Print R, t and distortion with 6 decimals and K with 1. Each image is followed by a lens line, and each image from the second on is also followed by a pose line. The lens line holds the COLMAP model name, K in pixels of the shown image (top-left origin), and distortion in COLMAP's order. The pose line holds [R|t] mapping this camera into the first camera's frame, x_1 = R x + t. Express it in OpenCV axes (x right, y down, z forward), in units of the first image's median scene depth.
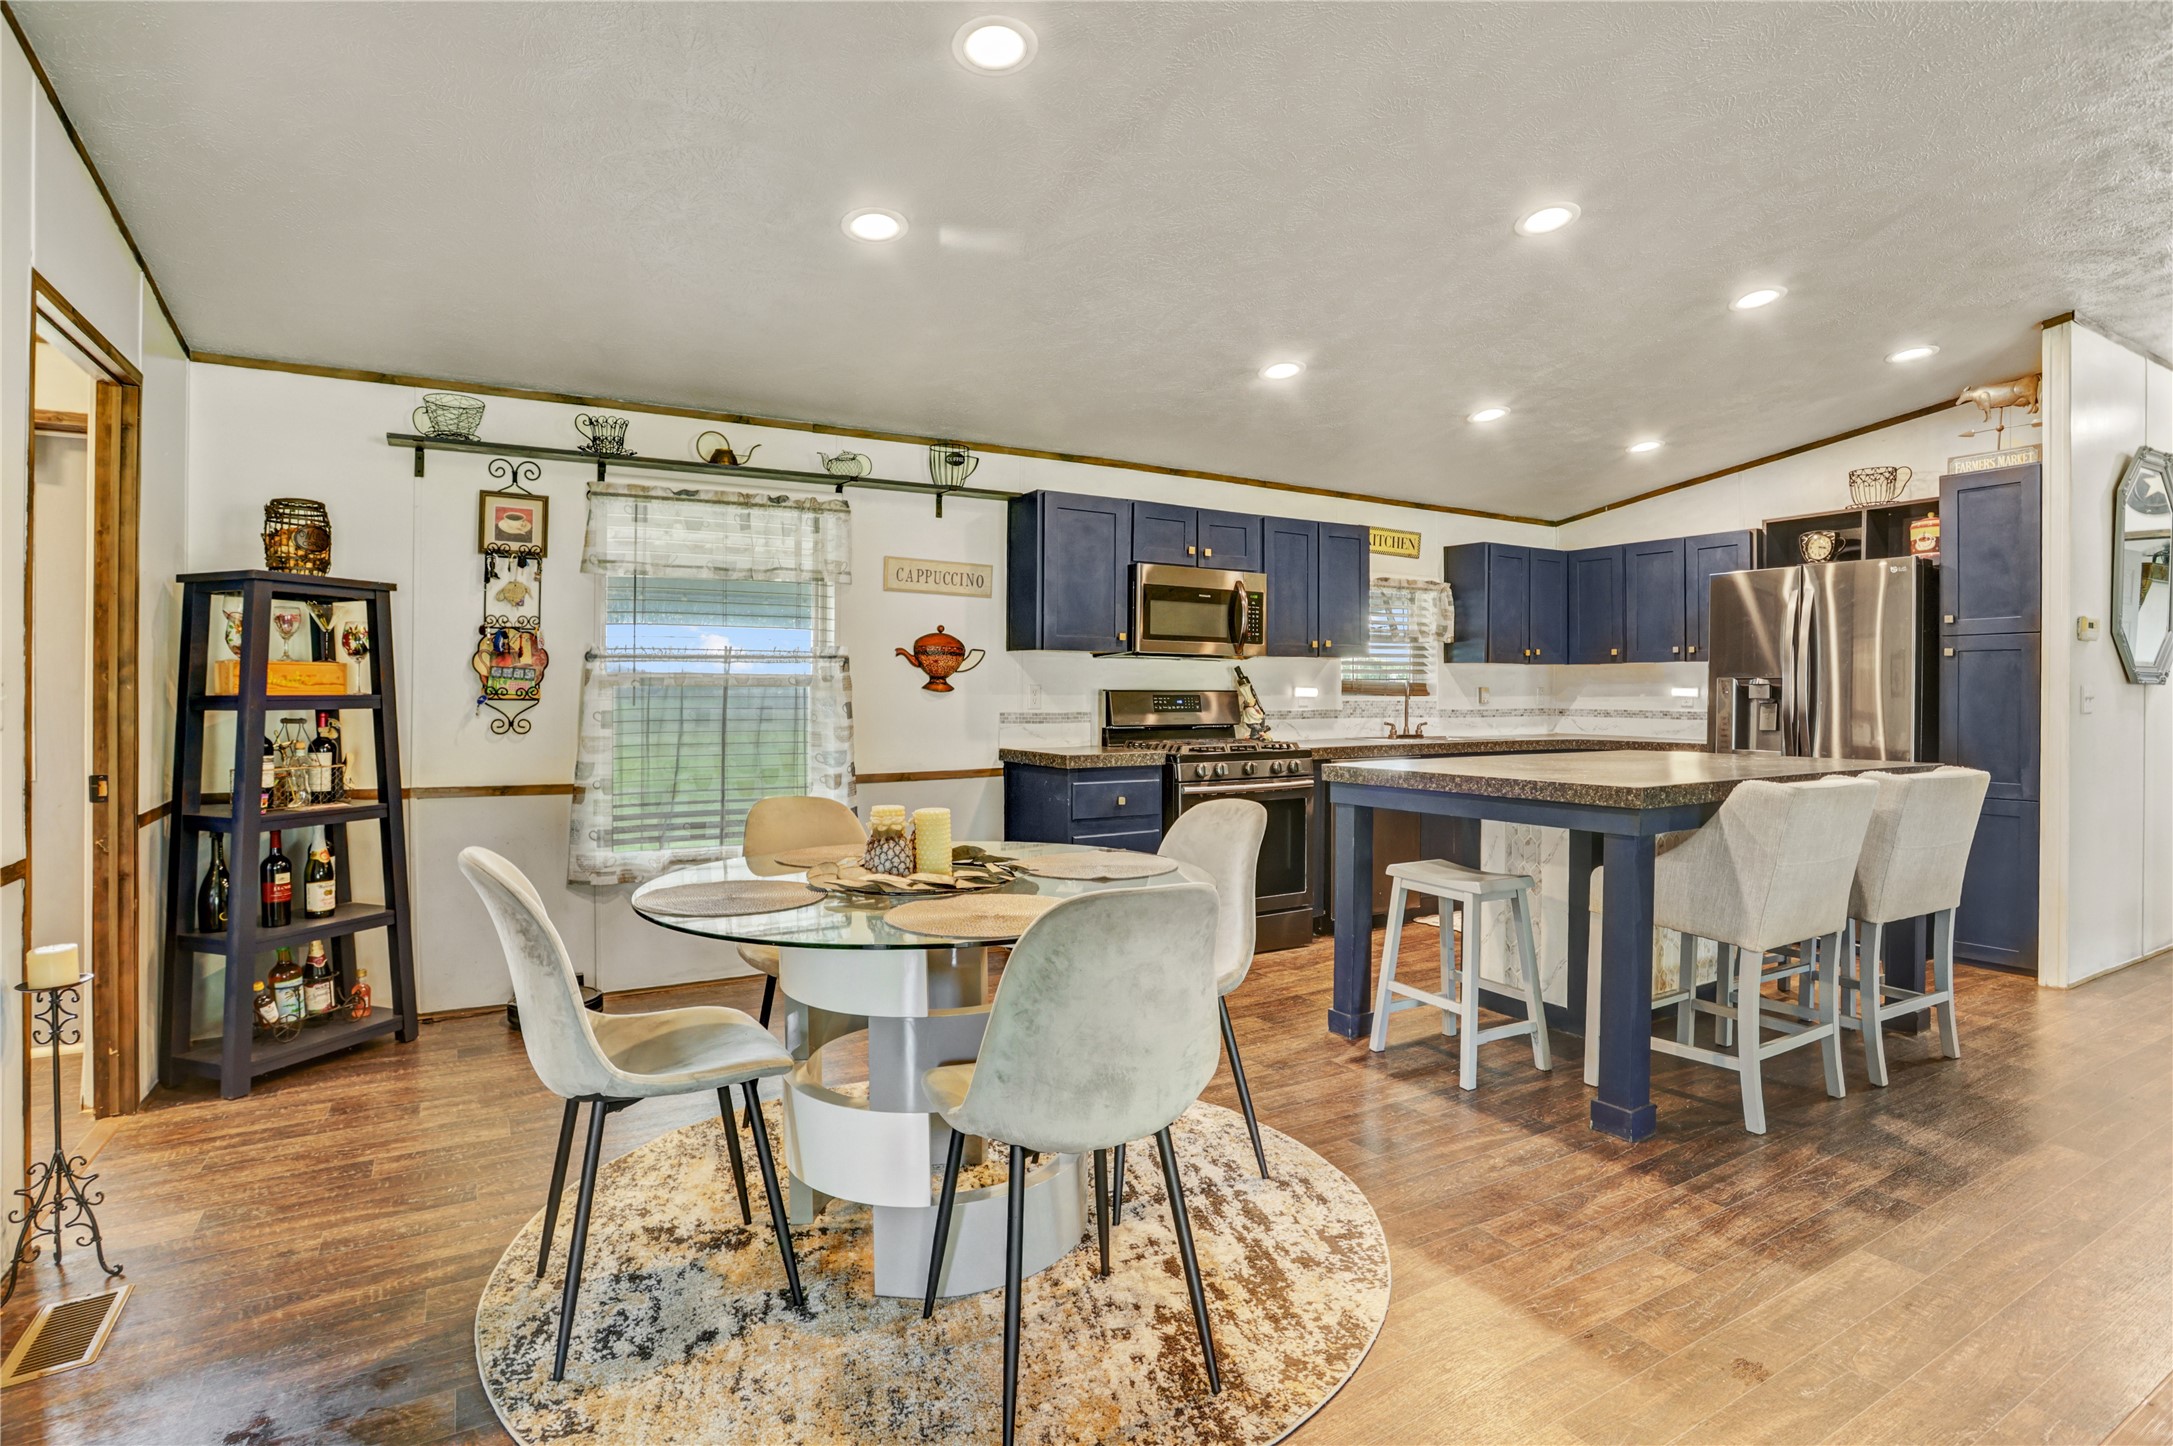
lens RADIAL K [[1067.5, 0, 1083.7], [0, 1067.5, 678.8], [0, 0, 1]] dist [-0.092864, 0.035667]
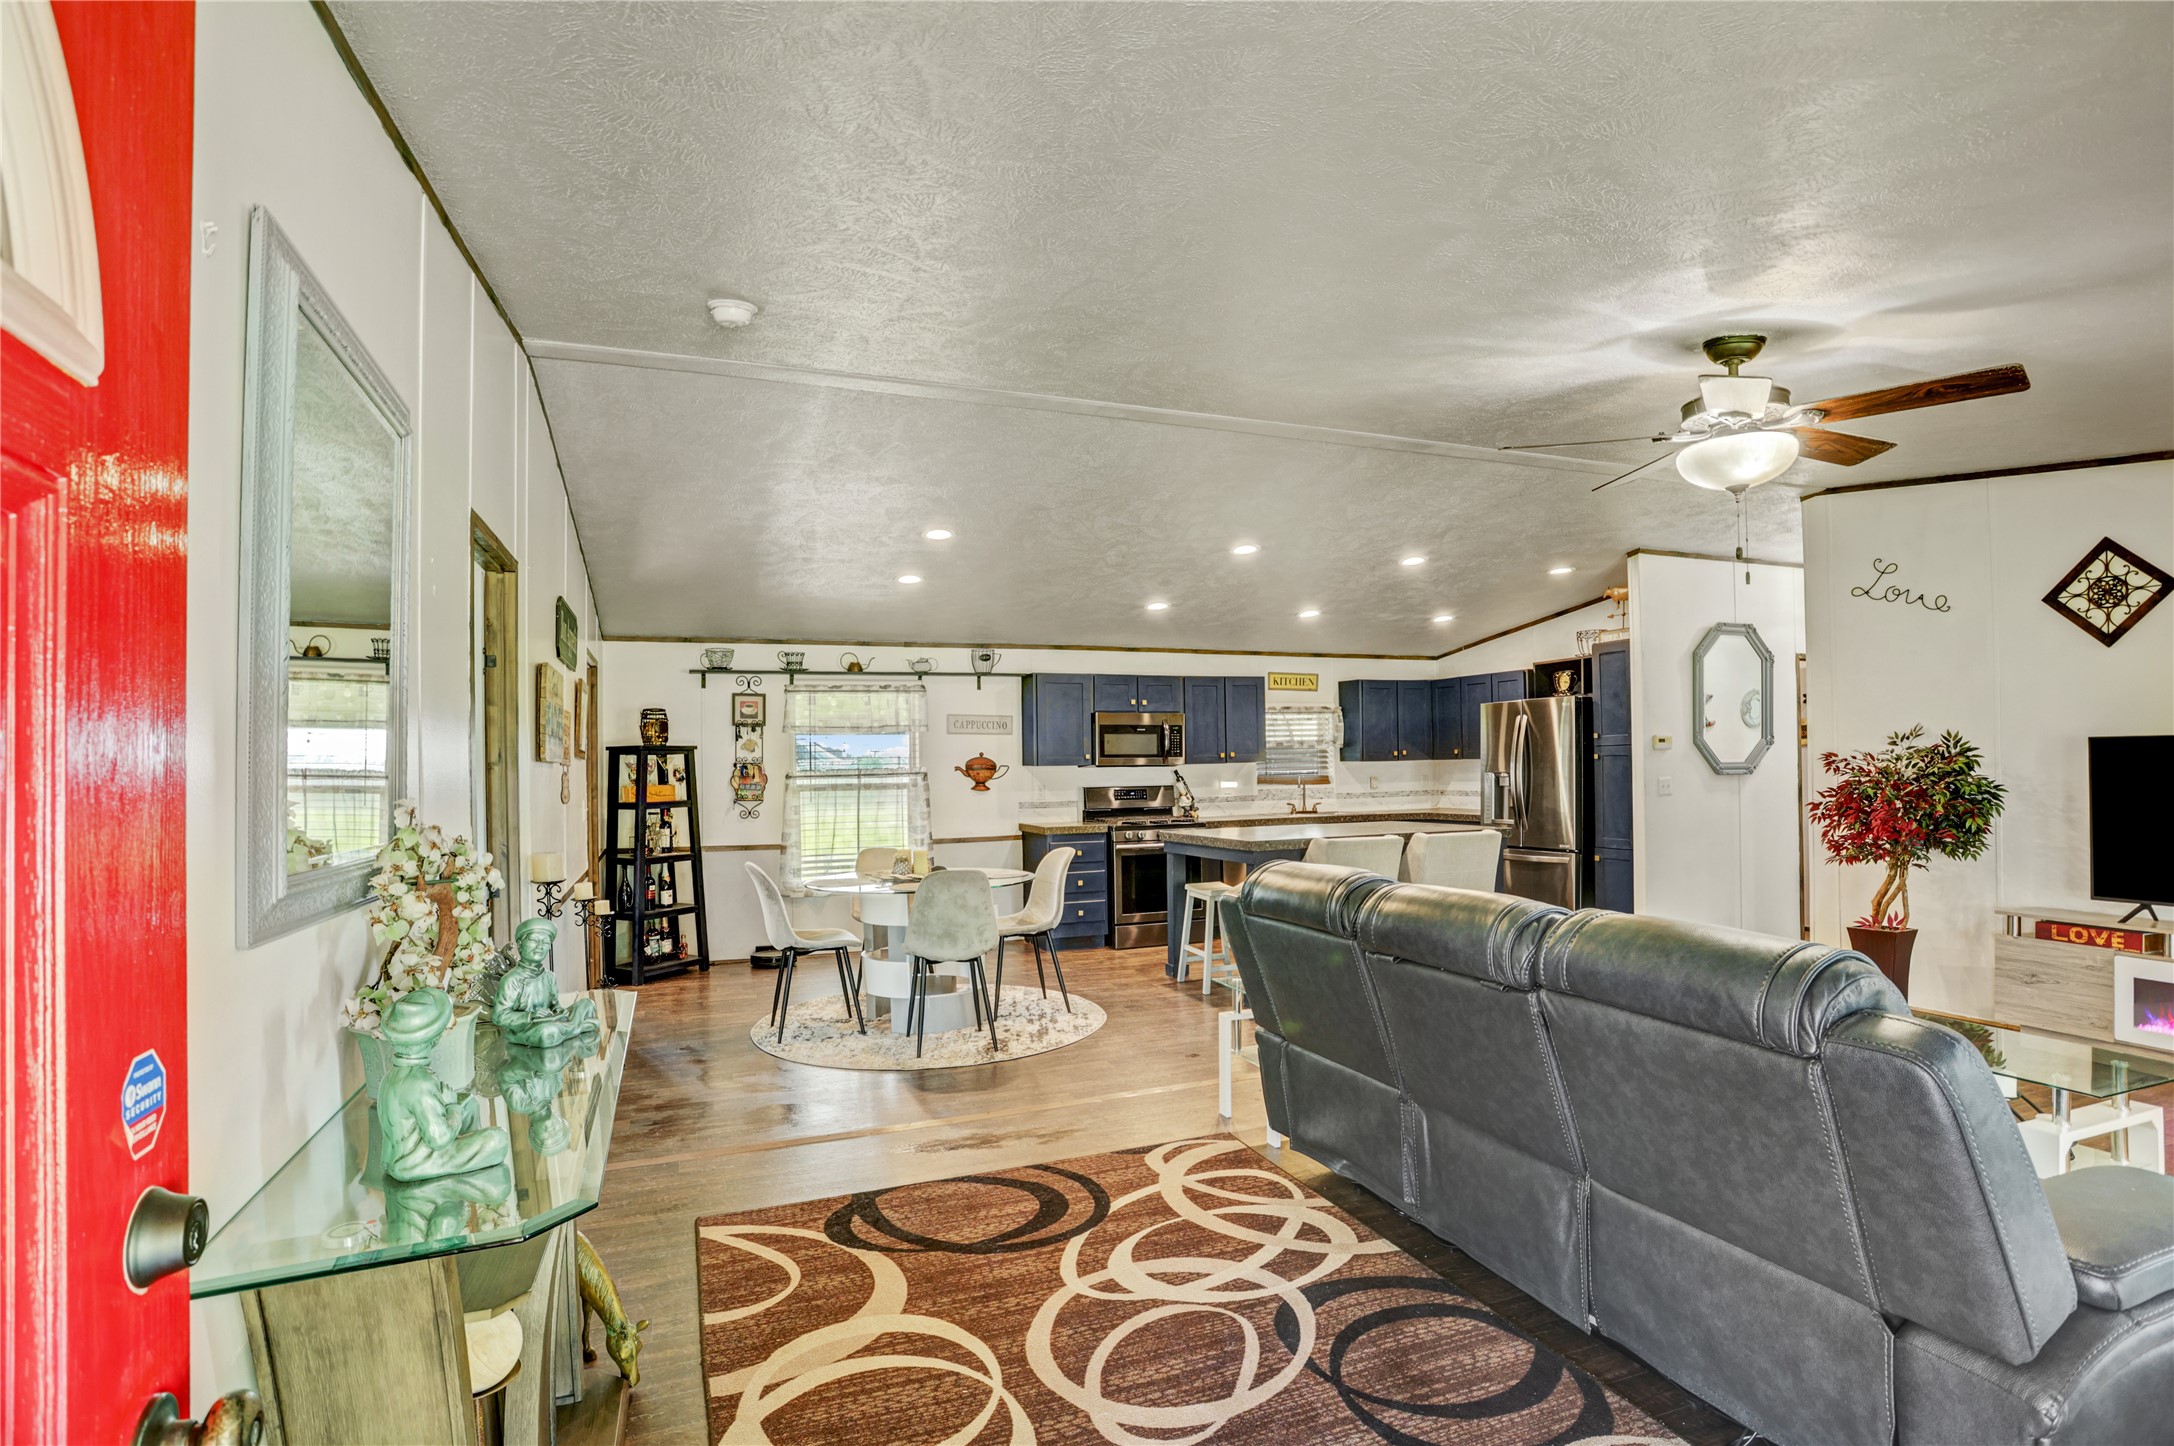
lens RADIAL K [[1040.2, 0, 1087.0], [0, 1040.2, 723.0], [0, 0, 1]] dist [-0.113825, -0.000061]
pose [[0.987354, -0.024048, -0.156699, 0.318416], [0.019777, 0.999391, -0.028761, -0.048796], [0.157295, 0.025298, 0.987228, -0.675390]]
